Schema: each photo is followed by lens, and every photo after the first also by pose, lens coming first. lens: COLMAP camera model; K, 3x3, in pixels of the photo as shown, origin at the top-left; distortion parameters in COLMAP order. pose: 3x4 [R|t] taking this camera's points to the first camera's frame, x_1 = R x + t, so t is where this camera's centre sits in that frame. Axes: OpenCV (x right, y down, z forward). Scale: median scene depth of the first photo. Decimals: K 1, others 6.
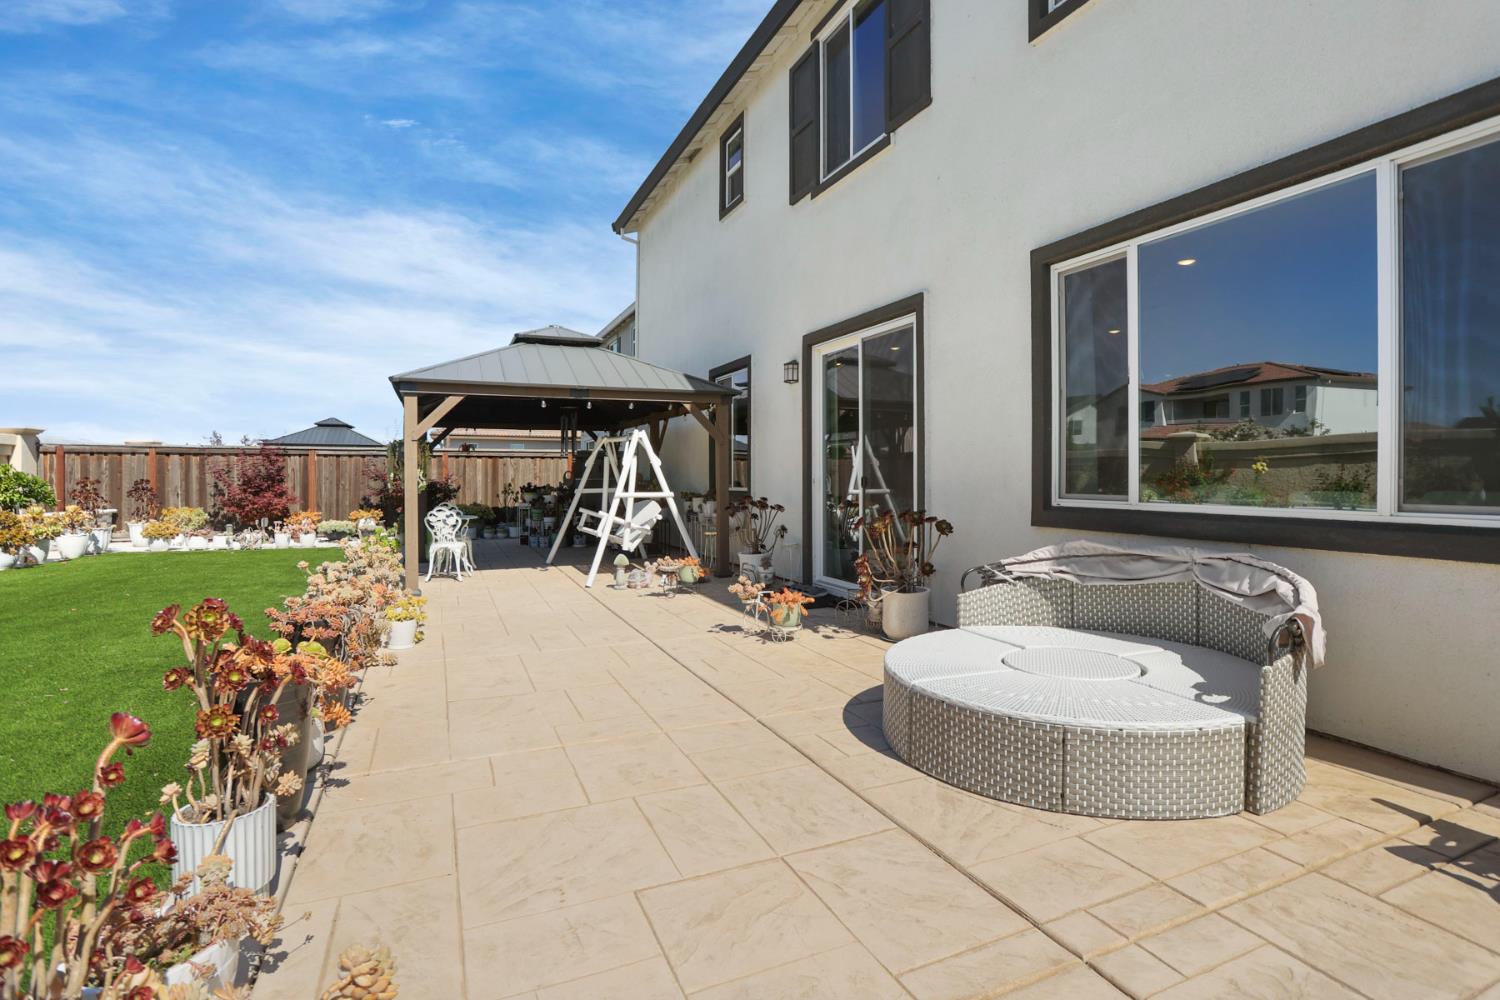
lens RADIAL K [[743.0, 0, 757.9], [0, 743.0, 468.7], [0, 0, 1]] dist [-0.017655, 0.000402]
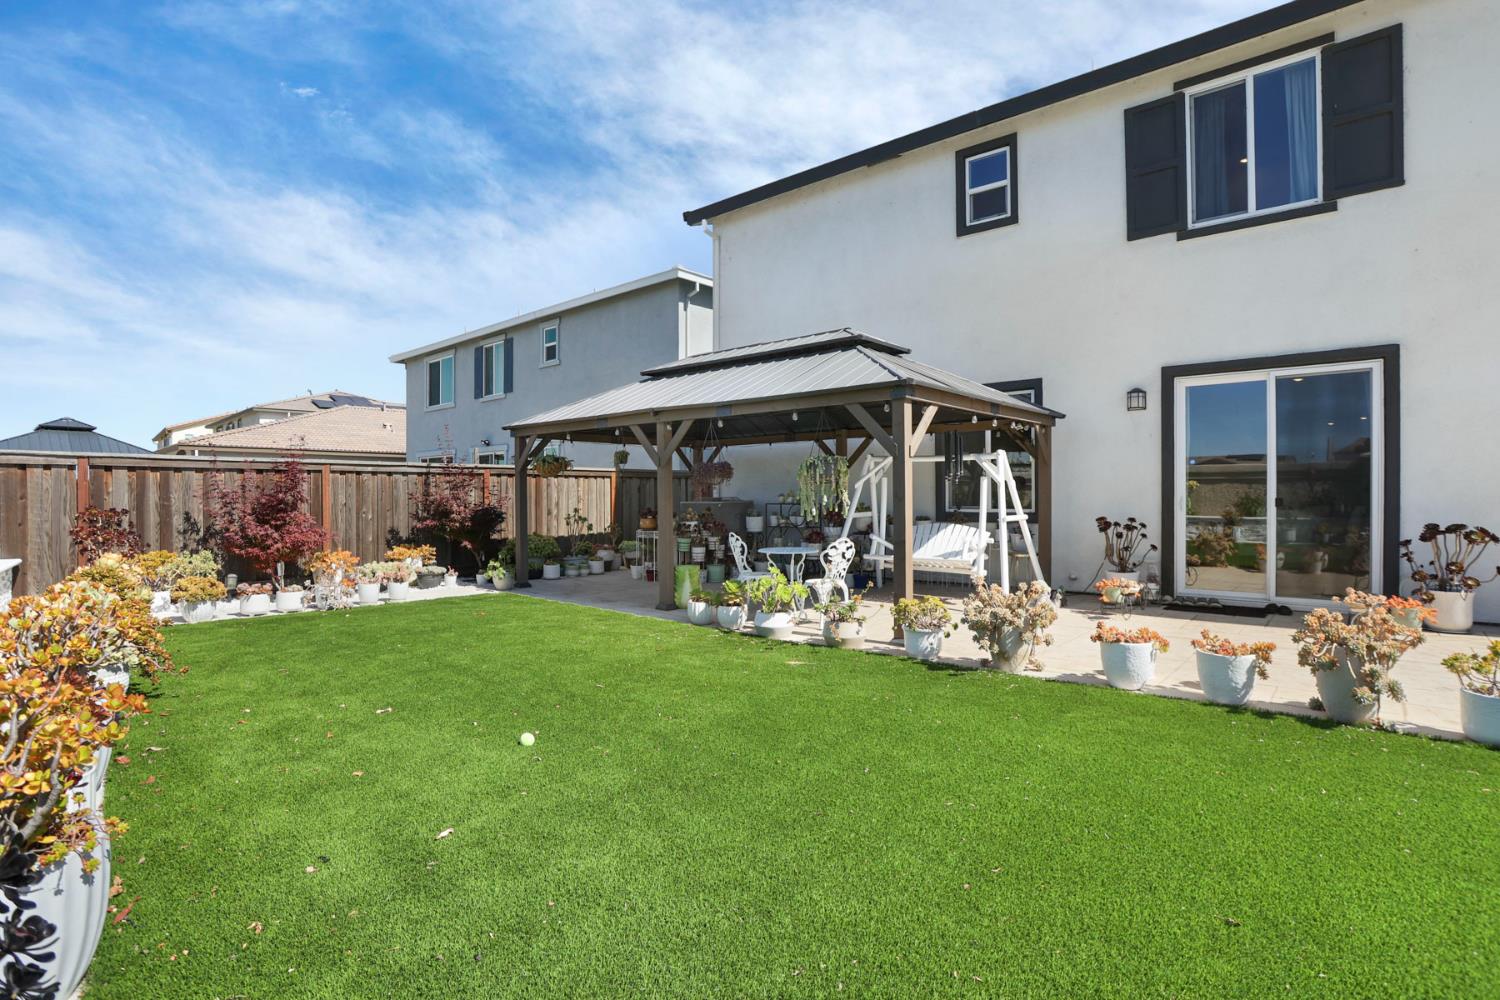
lens RADIAL K [[717.2, 0, 757.1], [0, 717.2, 494.7], [0, 0, 1]] dist [-0.005014, -0.000196]
pose [[0.890963, -0.000811, 0.454075, -0.591554], [-0.001545, 0.999987, 0.004818, 0.000236], [-0.454073, -0.004994, 0.890950, 0.219143]]
